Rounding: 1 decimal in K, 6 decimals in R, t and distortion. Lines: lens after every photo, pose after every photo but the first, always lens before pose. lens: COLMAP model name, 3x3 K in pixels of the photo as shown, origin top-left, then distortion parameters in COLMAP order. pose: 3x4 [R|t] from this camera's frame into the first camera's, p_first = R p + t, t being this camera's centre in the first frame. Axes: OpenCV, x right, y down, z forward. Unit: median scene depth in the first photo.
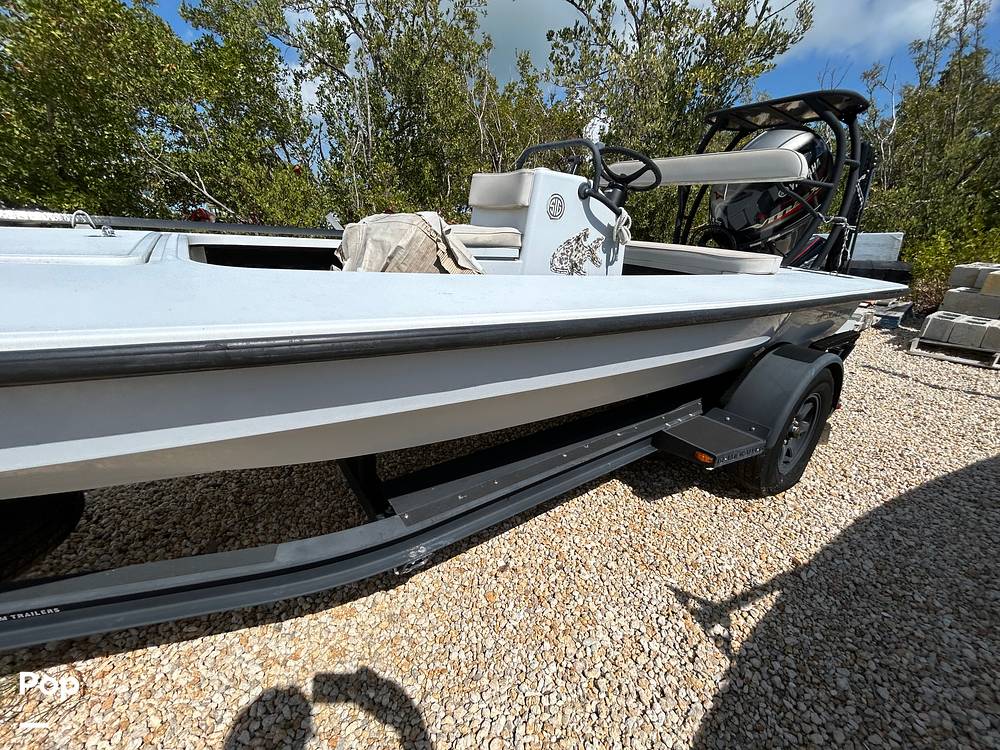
lens RADIAL K [[406.4, 0, 498.1], [0, 406.4, 374.9], [0, 0, 1]] dist [0.000870, -0.000325]
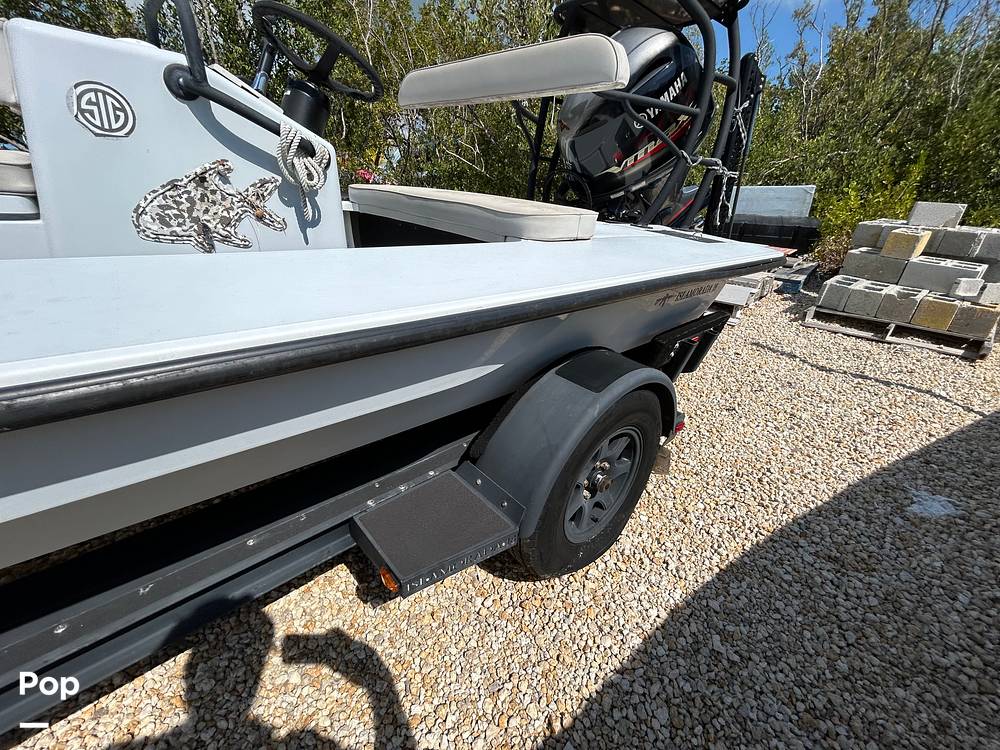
lens RADIAL K [[406.4, 0, 499.2], [0, 406.4, 374.2], [0, 0, 1]] dist [0.000870, -0.000325]
pose [[0.993414, -0.040573, 0.107158, 0.364045], [0.029735, 0.994455, 0.100876, -0.080472], [-0.110657, -0.097025, 0.989111, 0.268714]]
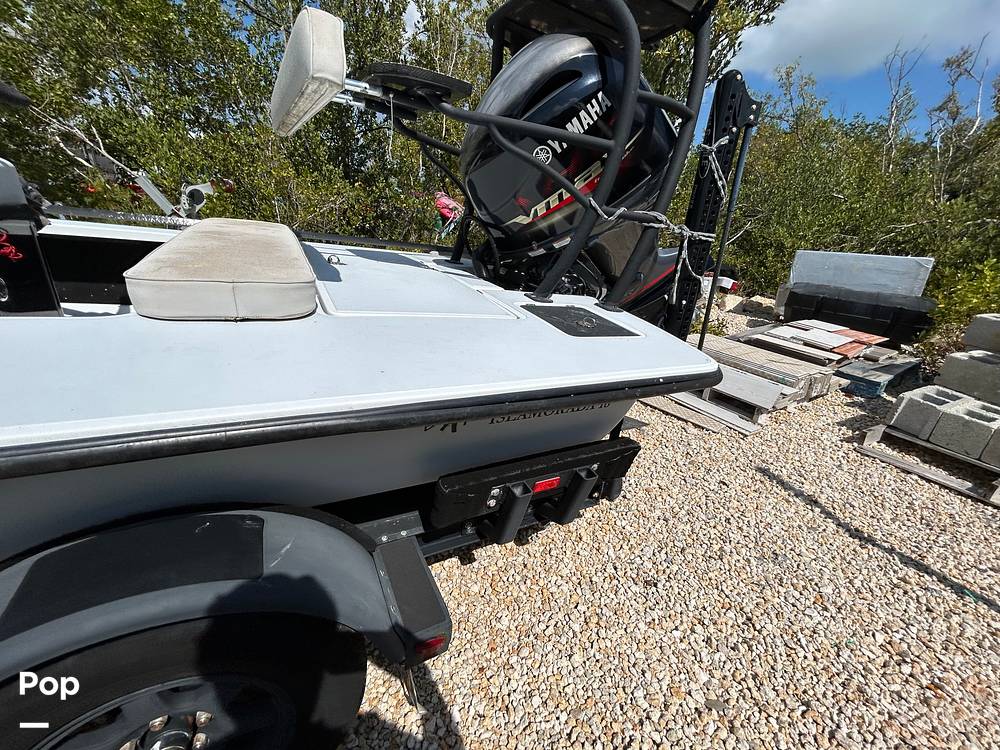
lens RADIAL K [[406.4, 0, 501.0], [0, 406.4, 373.8], [0, 0, 1]] dist [0.000870, -0.000325]
pose [[0.989745, 0.107102, -0.094515, 0.752383], [-0.105990, 0.994227, 0.016719, -0.177904], [0.095760, -0.006530, 0.995383, 0.482476]]
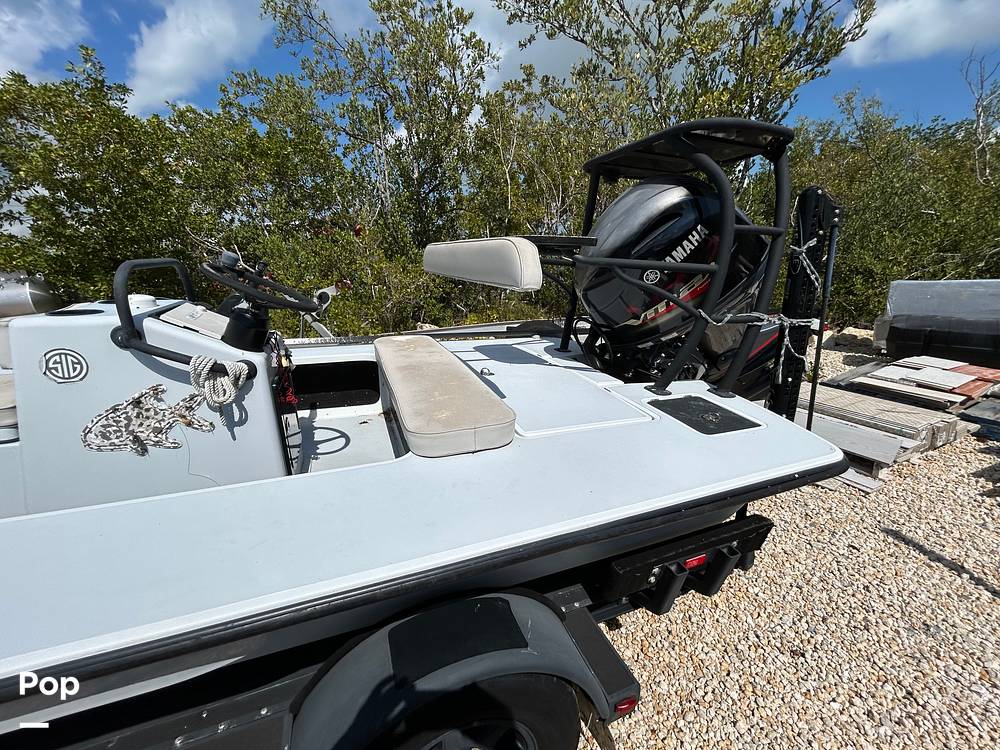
lens RADIAL K [[406.4, 0, 500.3], [0, 406.4, 372.0], [0, 0, 1]] dist [0.000870, -0.000325]
pose [[0.967086, 0.021845, -0.253509, 0.657342], [-0.042579, 0.996153, -0.076593, -0.247621], [0.250861, 0.084866, 0.964296, 0.342792]]
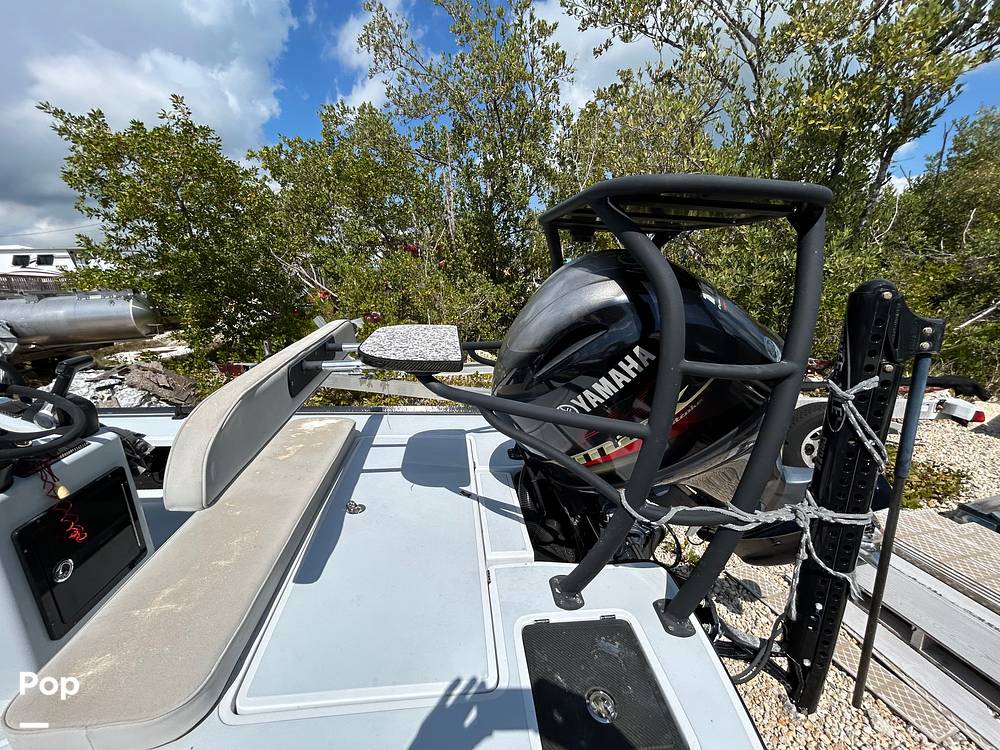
lens RADIAL K [[406.4, 0, 499.0], [0, 406.4, 371.6], [0, 0, 1]] dist [0.000870, -0.000325]
pose [[0.877571, 0.092590, -0.470421, 0.856013], [-0.142986, 0.987069, -0.072461, -0.466421], [0.457629, 0.130854, 0.879462, 0.623275]]
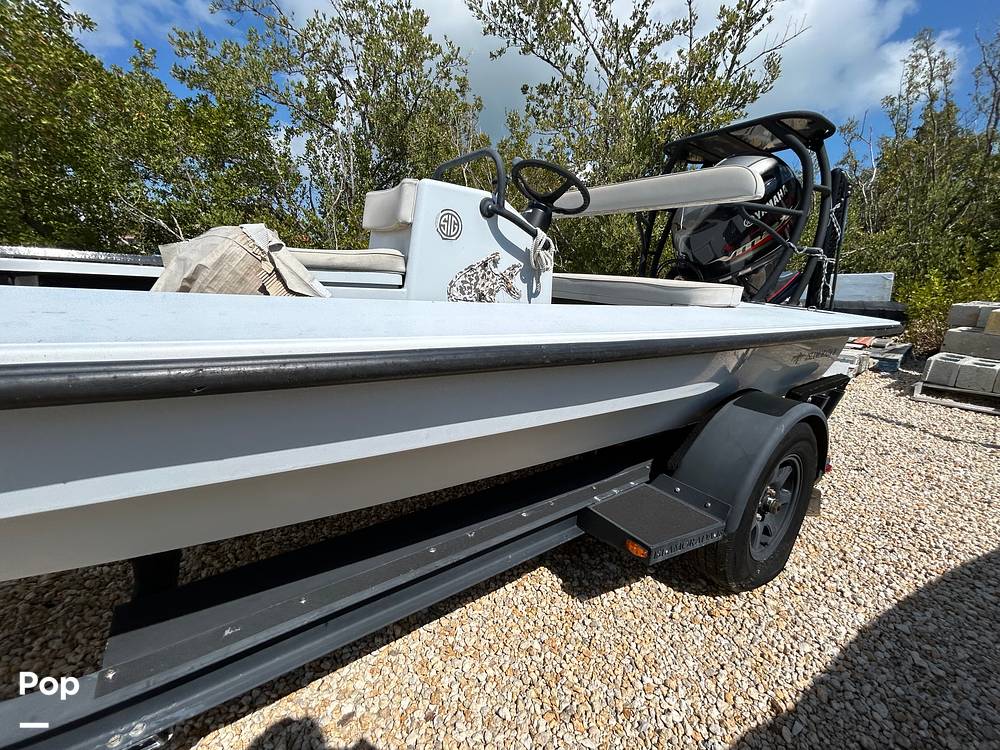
lens RADIAL K [[406.4, 0, 497.9], [0, 406.4, 373.4], [0, 0, 1]] dist [0.000870, -0.000325]
pose [[0.999953, -0.003012, -0.009249, 0.159260], [0.001956, 0.993691, -0.112134, -0.016531], [0.009529, 0.112111, 0.993650, 0.144399]]
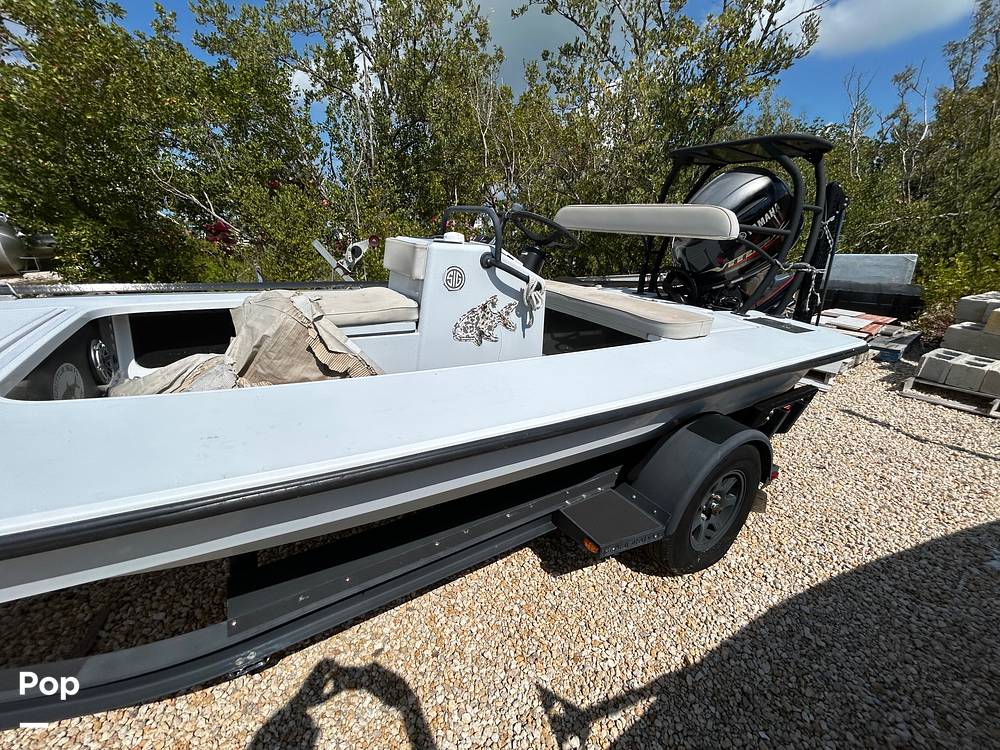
lens RADIAL K [[406.4, 0, 498.9], [0, 406.4, 373.0], [0, 0, 1]] dist [0.000870, -0.000325]
pose [[0.998157, 0.018374, -0.057835, 0.201856], [-0.018749, 0.999806, -0.005955, -0.117118], [0.057715, 0.007028, 0.998308, 0.014575]]
